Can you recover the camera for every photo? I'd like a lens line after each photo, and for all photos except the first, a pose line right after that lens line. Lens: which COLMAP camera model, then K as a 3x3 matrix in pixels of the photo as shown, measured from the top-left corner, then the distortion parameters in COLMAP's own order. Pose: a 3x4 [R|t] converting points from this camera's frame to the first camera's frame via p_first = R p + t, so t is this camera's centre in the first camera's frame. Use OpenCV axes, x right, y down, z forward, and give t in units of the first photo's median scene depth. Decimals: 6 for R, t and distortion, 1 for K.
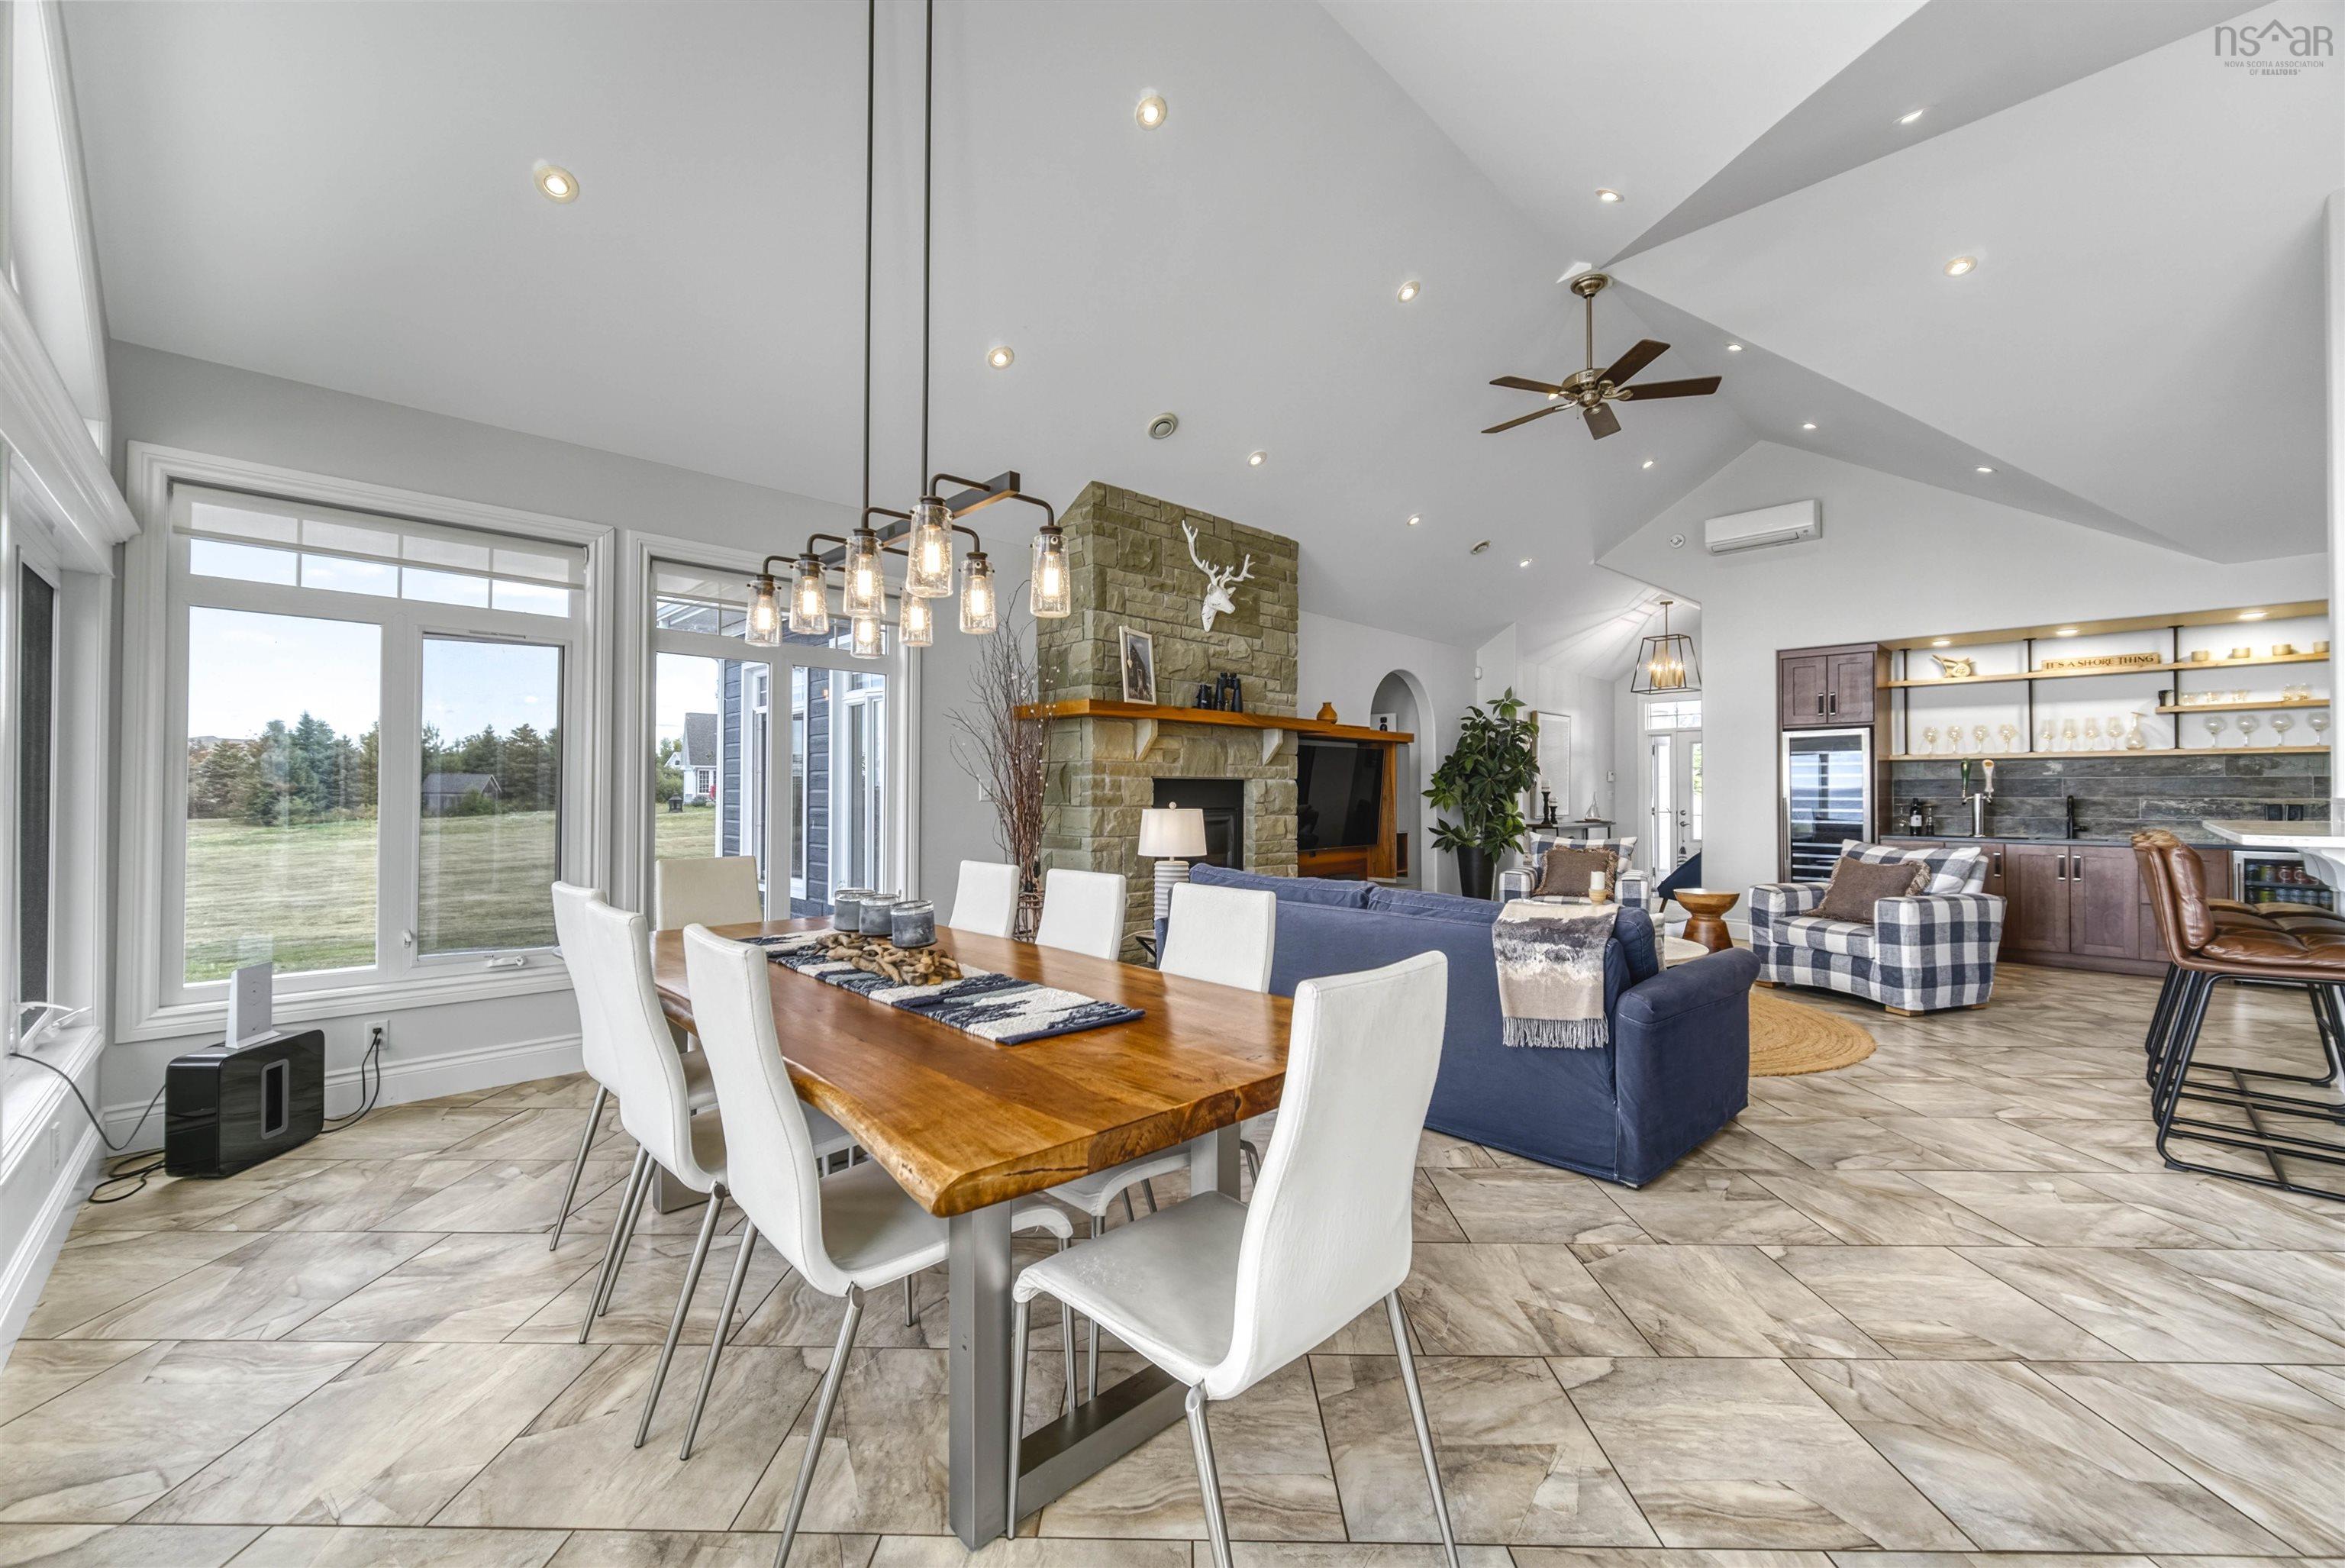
lens RADIAL K [[923.2, 0, 1173.6], [0, 923.2, 781.9], [0, 0, 1]] dist [-0.000660, 0.000399]
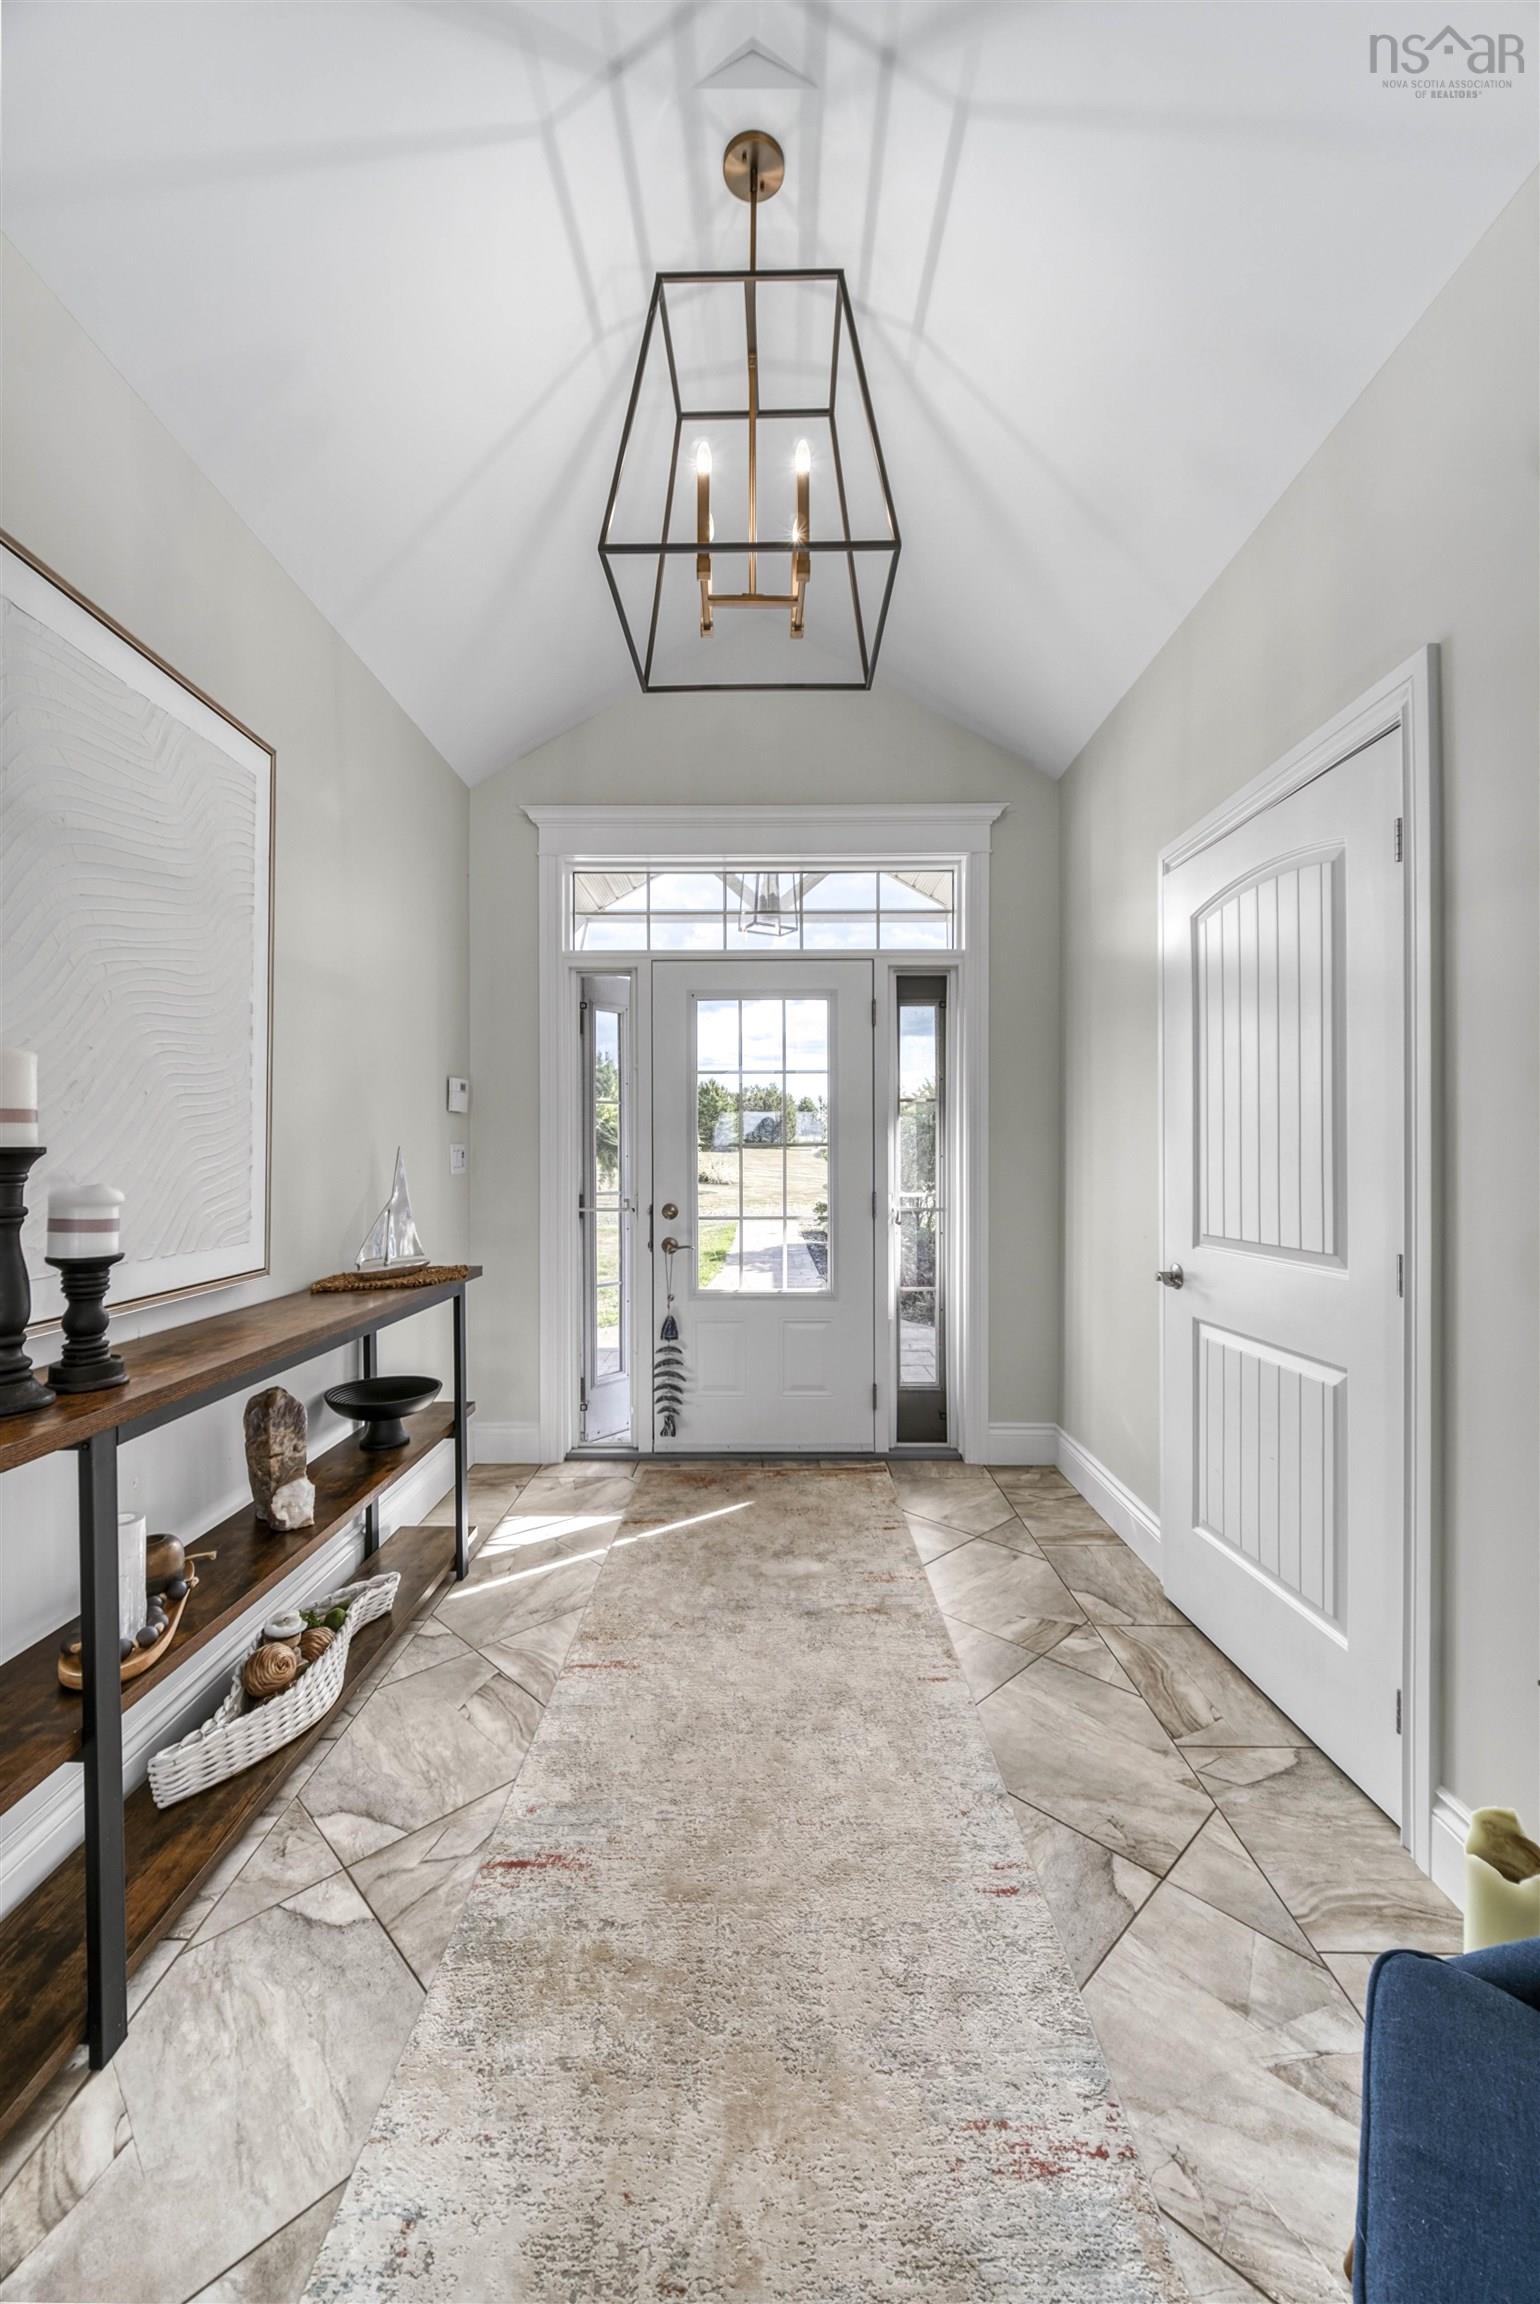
lens RADIAL K [[949.5, 0, 770.0], [0, 949.5, 1152.0], [0, 0, 1]] dist [0.000127, 0.000208]
pose [[0.703843, -0.004001, 0.710344, 0.599254], [-0.004027, 0.999946, 0.009623, 0.014934], [-0.710344, -0.009633, 0.703788, 1.301426]]
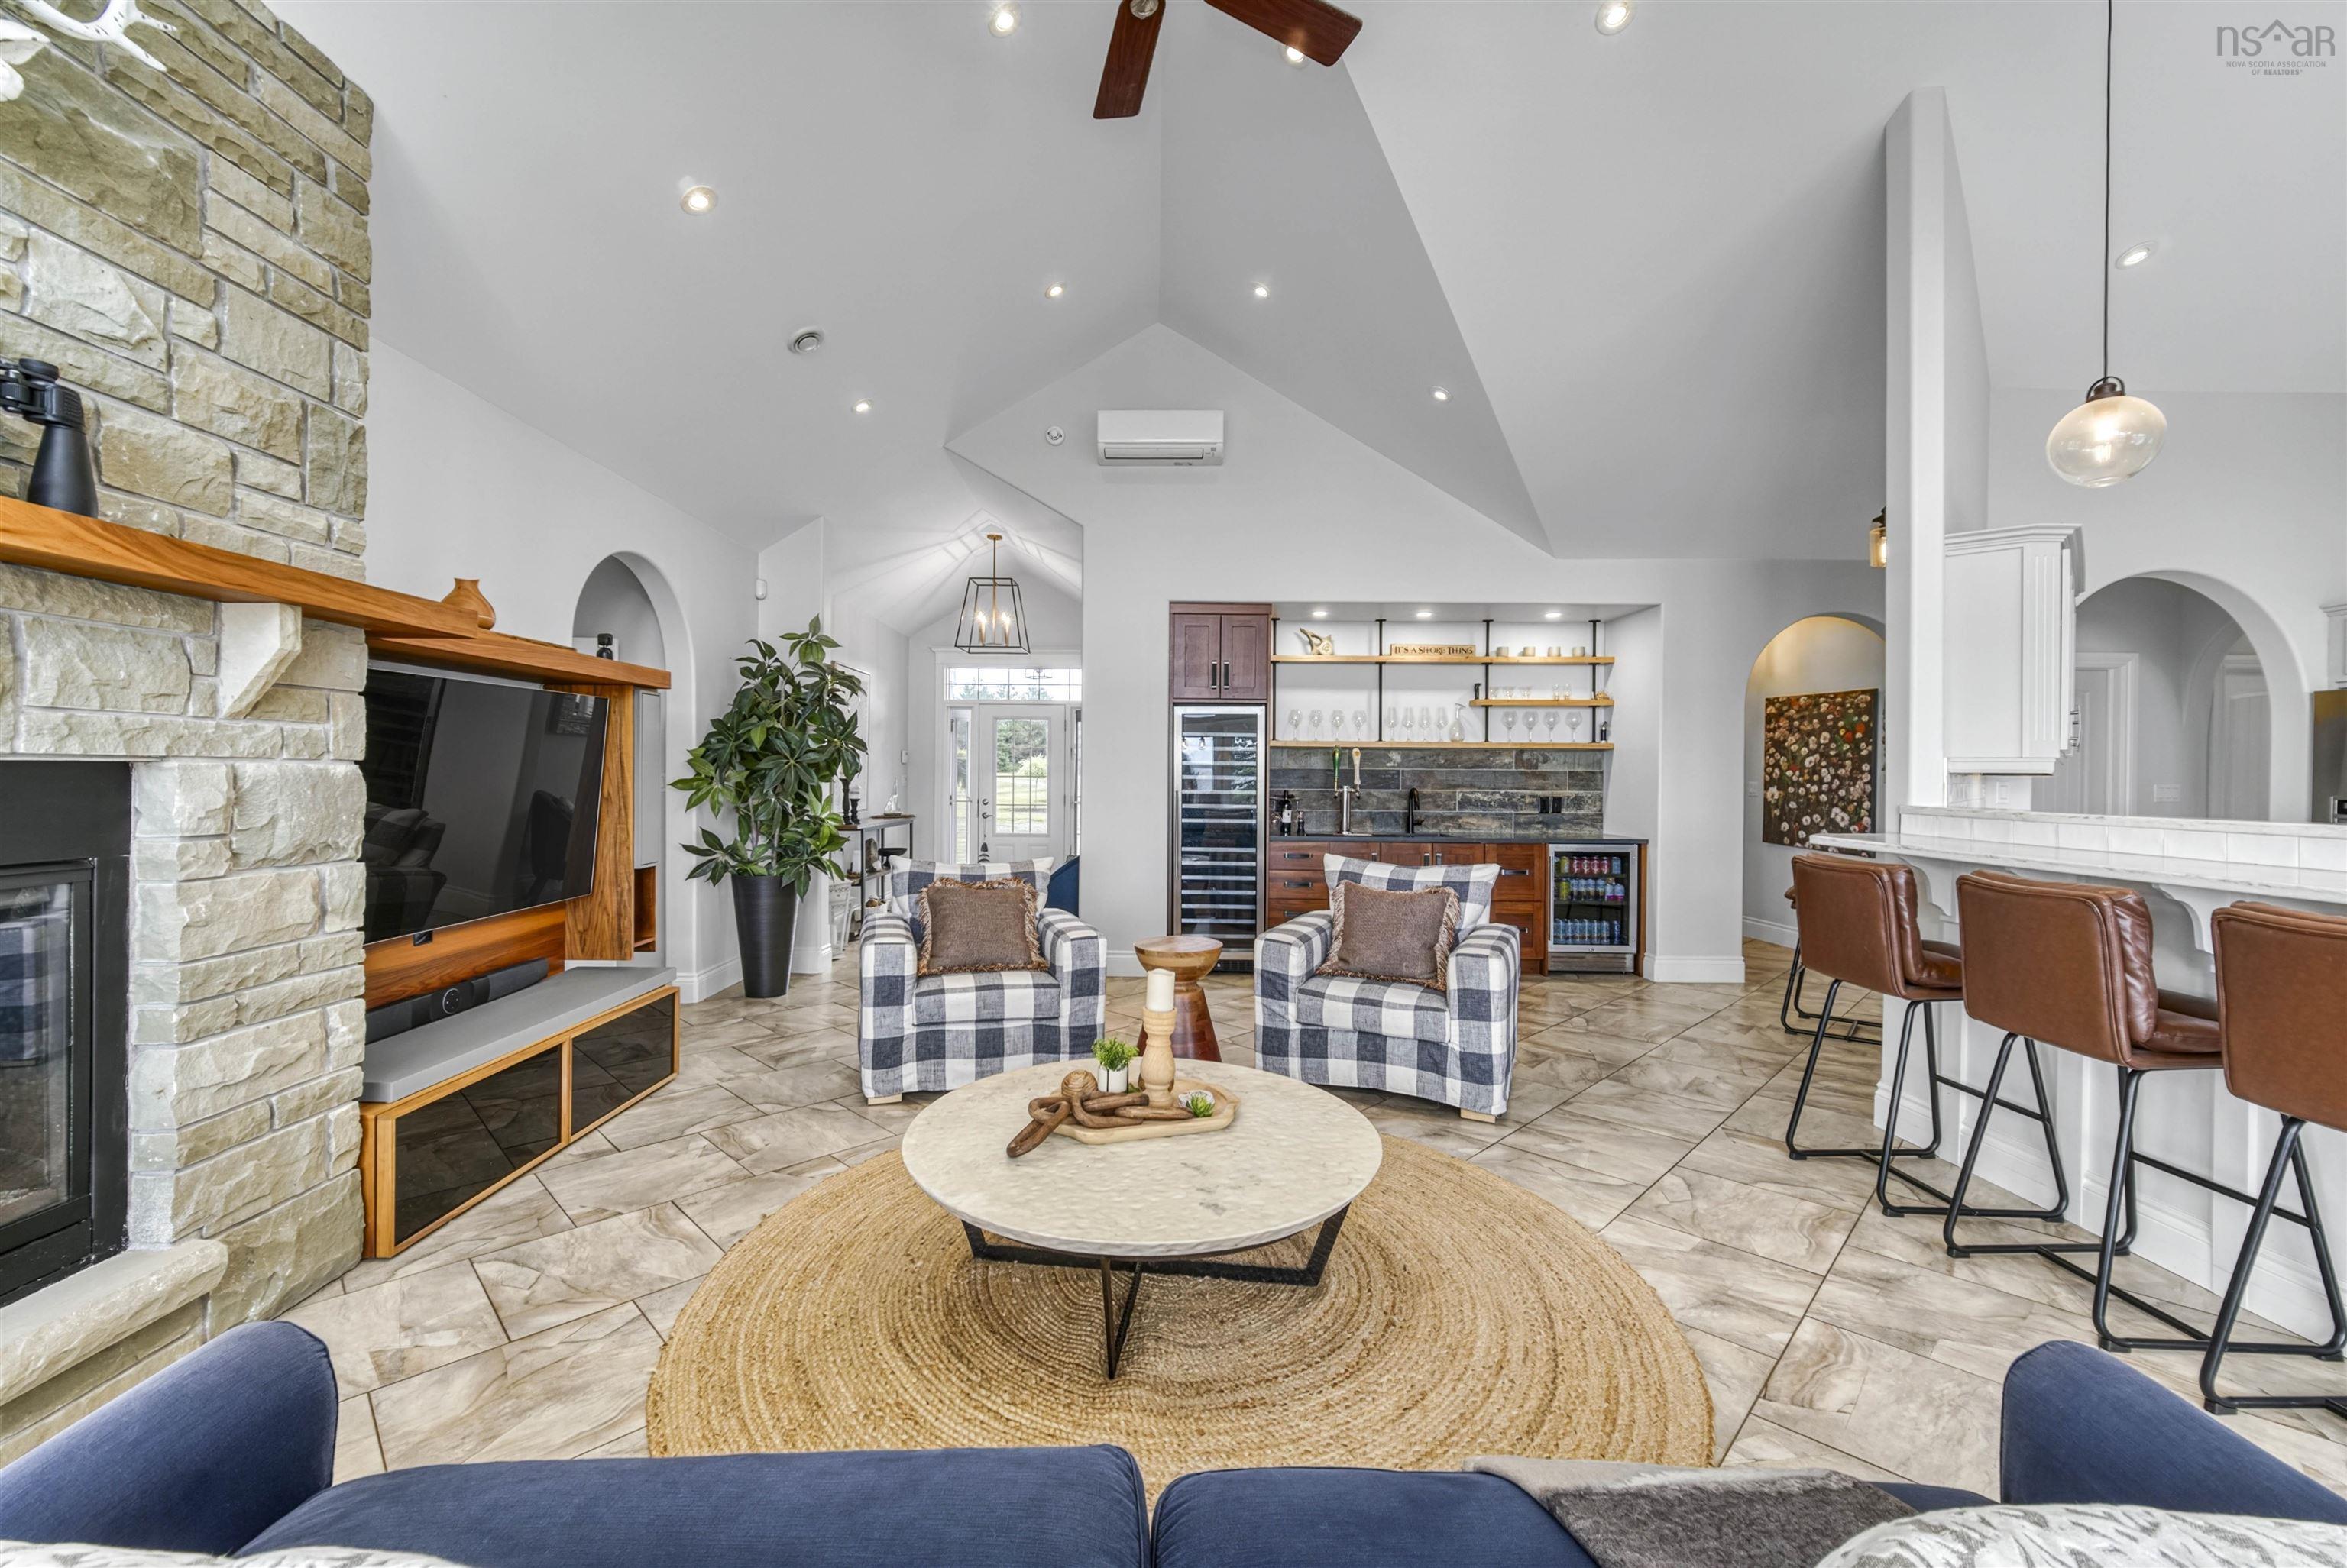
lens RADIAL K [[942.4, 0, 1137.9], [0, 942.4, 777.3], [0, 0, 1]] dist [-0.001598, -0.000192]
pose [[0.709393, 0.000423, 0.704813, 0.088865], [-0.015299, 0.999773, 0.014798, -0.006352], [-0.704647, -0.021280, 0.709239, 0.525283]]
